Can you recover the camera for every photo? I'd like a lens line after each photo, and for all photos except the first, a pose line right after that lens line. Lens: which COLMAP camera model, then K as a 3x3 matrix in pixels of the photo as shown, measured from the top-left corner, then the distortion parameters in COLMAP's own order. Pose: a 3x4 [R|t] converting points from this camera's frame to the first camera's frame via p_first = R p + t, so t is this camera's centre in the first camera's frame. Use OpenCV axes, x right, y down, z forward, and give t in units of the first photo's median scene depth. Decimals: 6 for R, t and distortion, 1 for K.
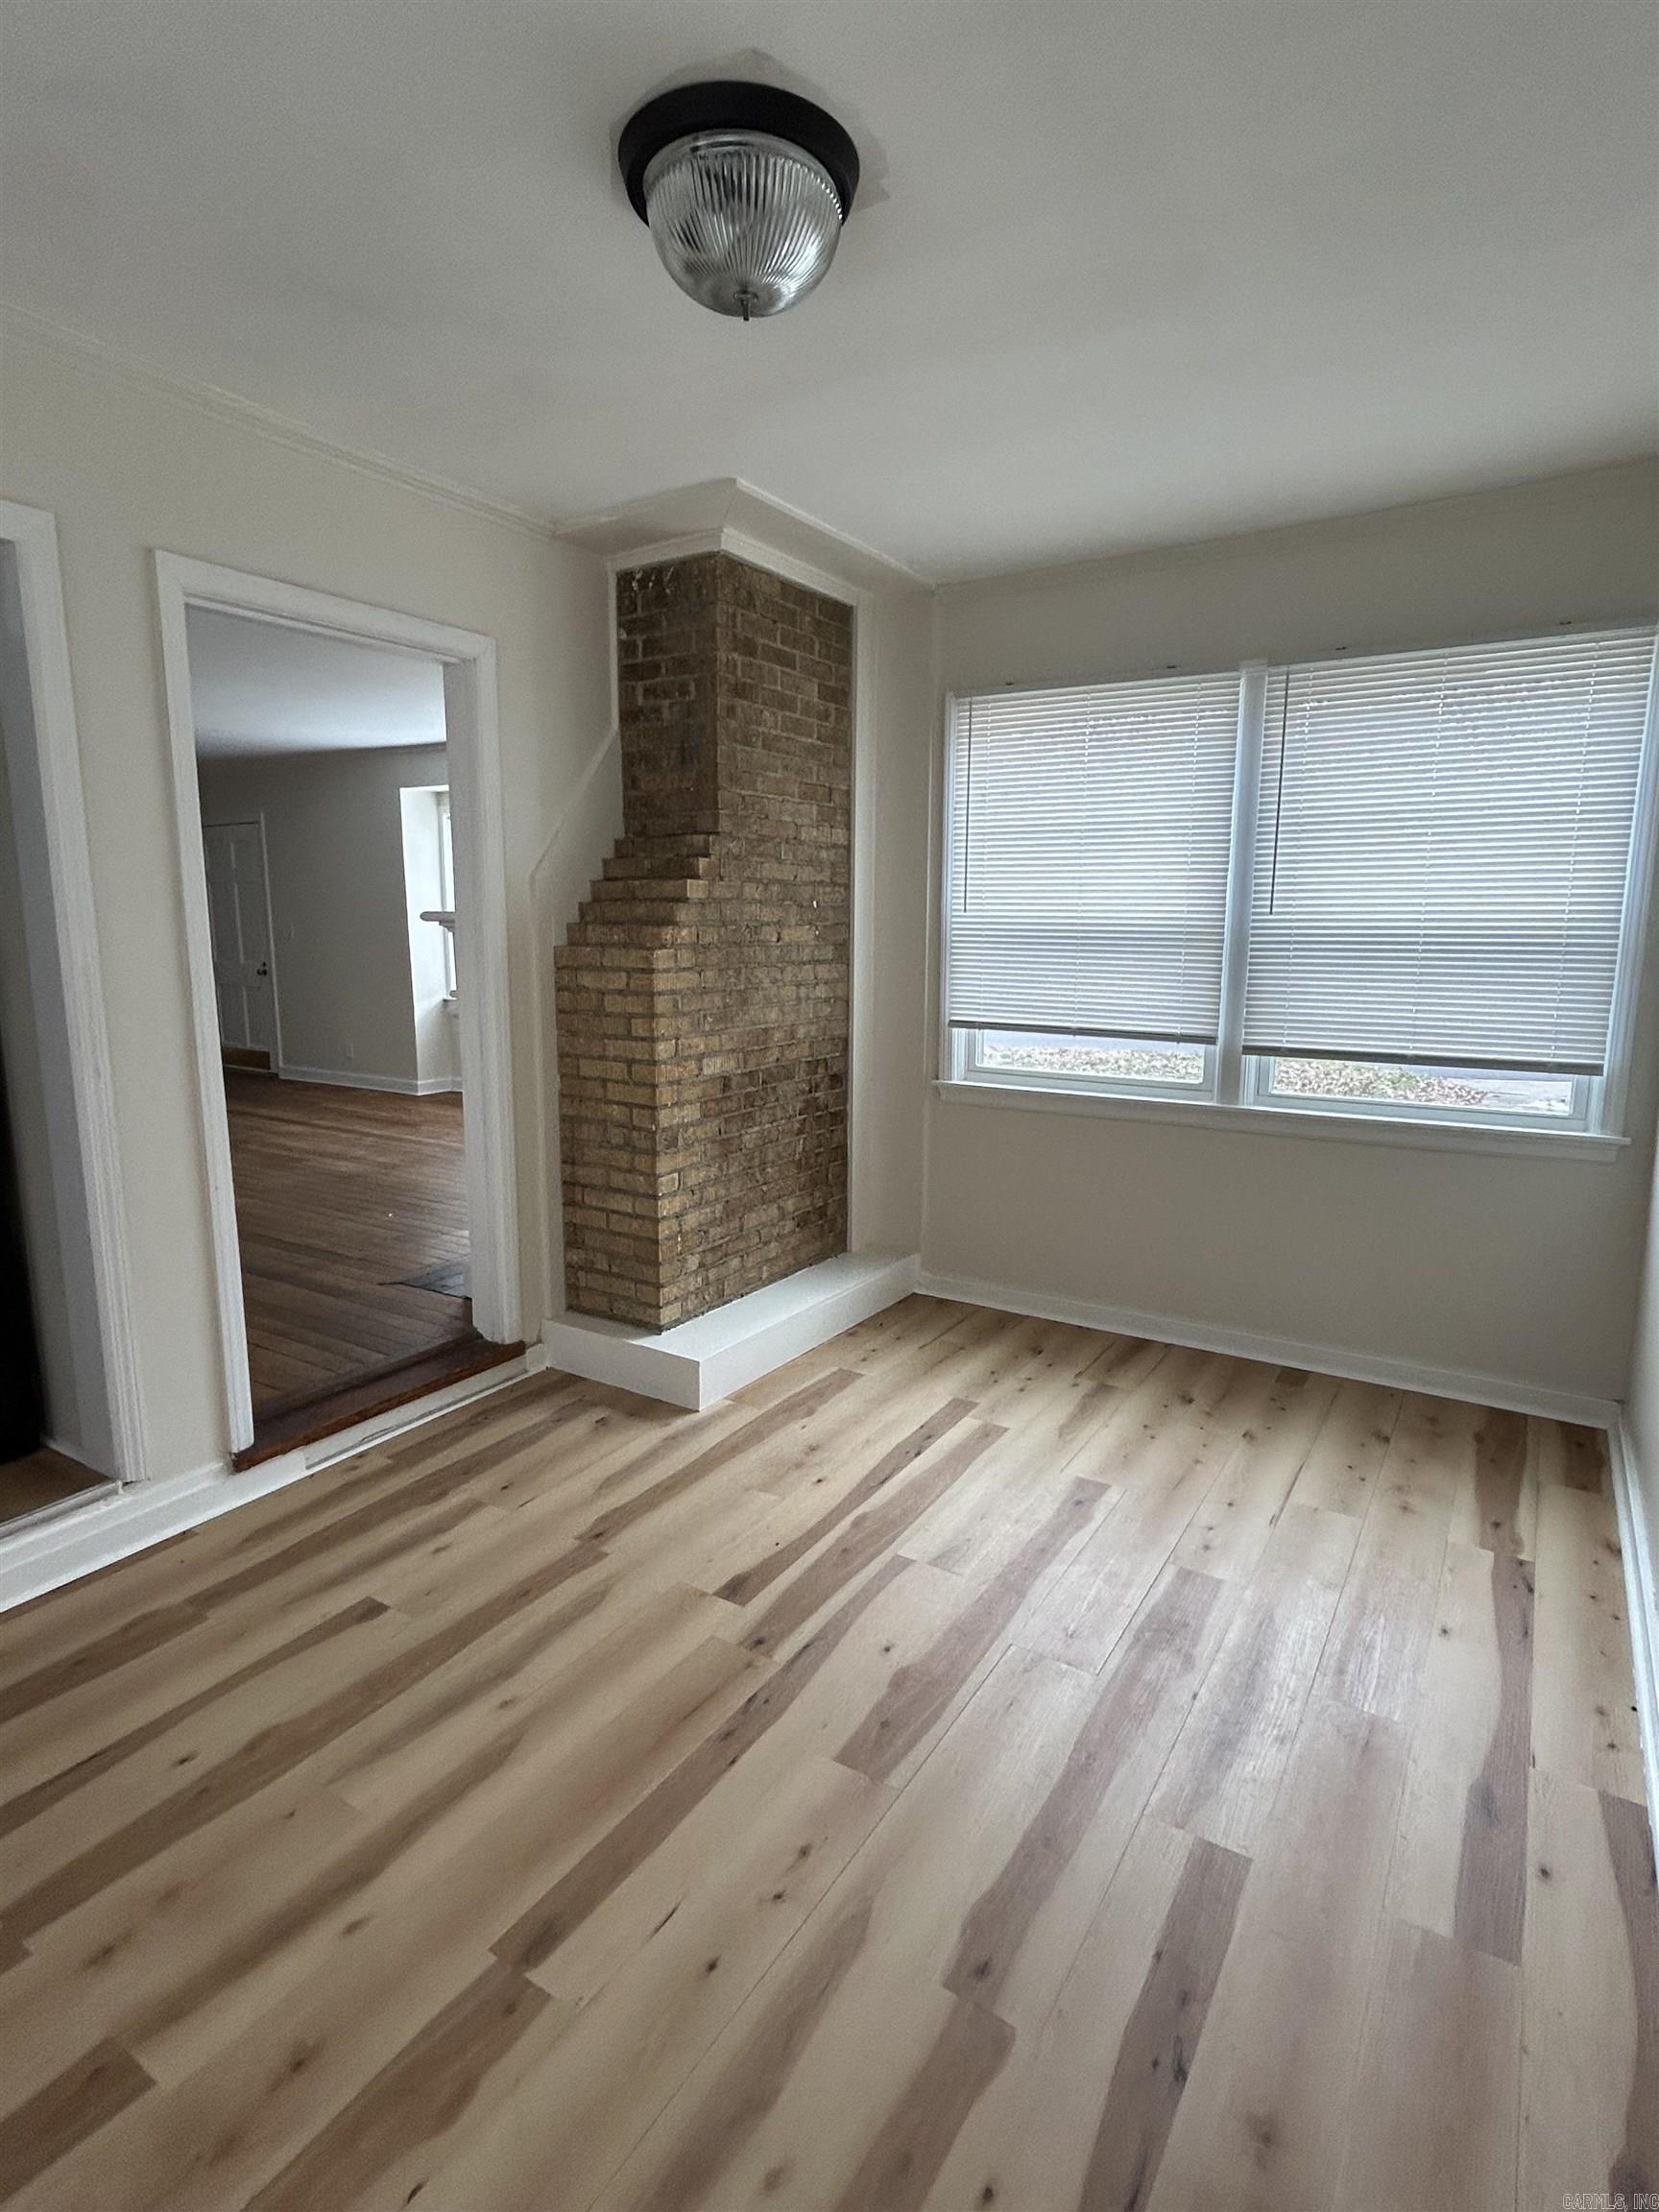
lens RADIAL K [[1132.8, 0, 828.8], [0, 1132.8, 1108.8], [0, 0, 1]] dist [-0.003819, 0.001520]
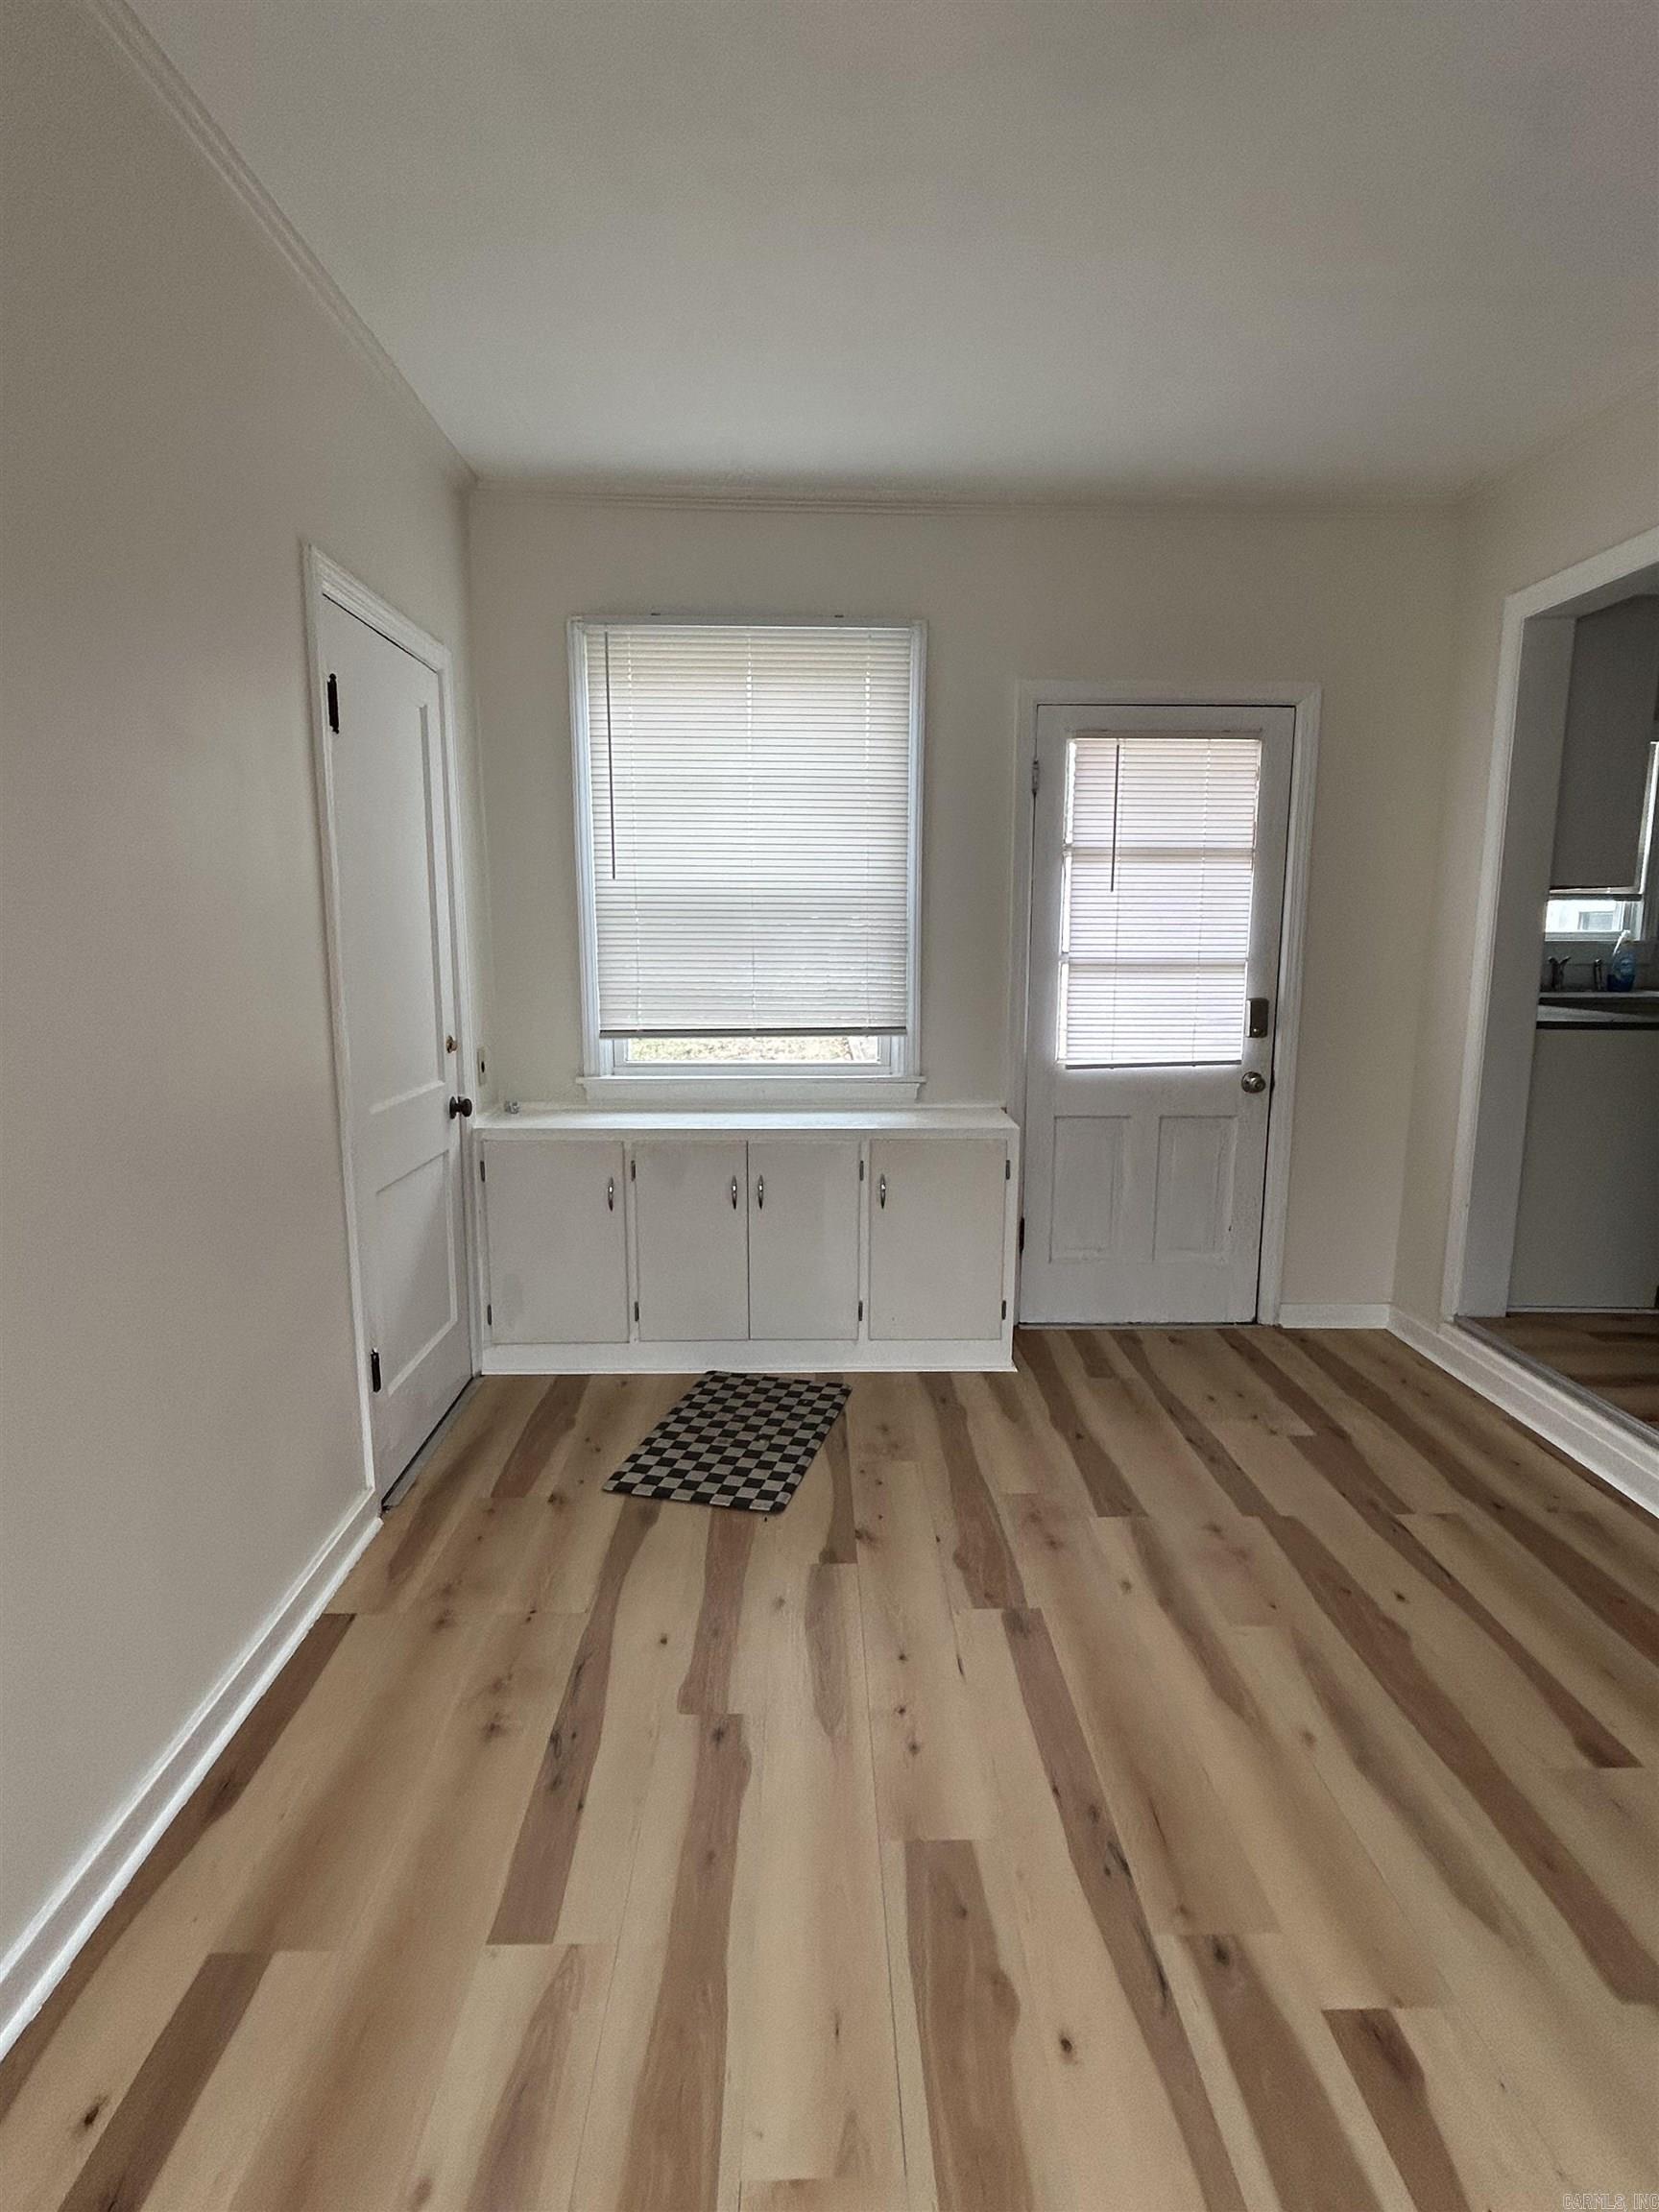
lens RADIAL K [[1132.8, 0, 829.5], [0, 1132.8, 1105.8], [0, 0, 1]] dist [-0.003819, 0.001520]
pose [[-0.833663, 0.080651, -0.546354, 0.563841], [-0.097125, 0.952451, 0.288797, -0.201048], [0.543667, 0.293824, -0.786189, 1.597566]]
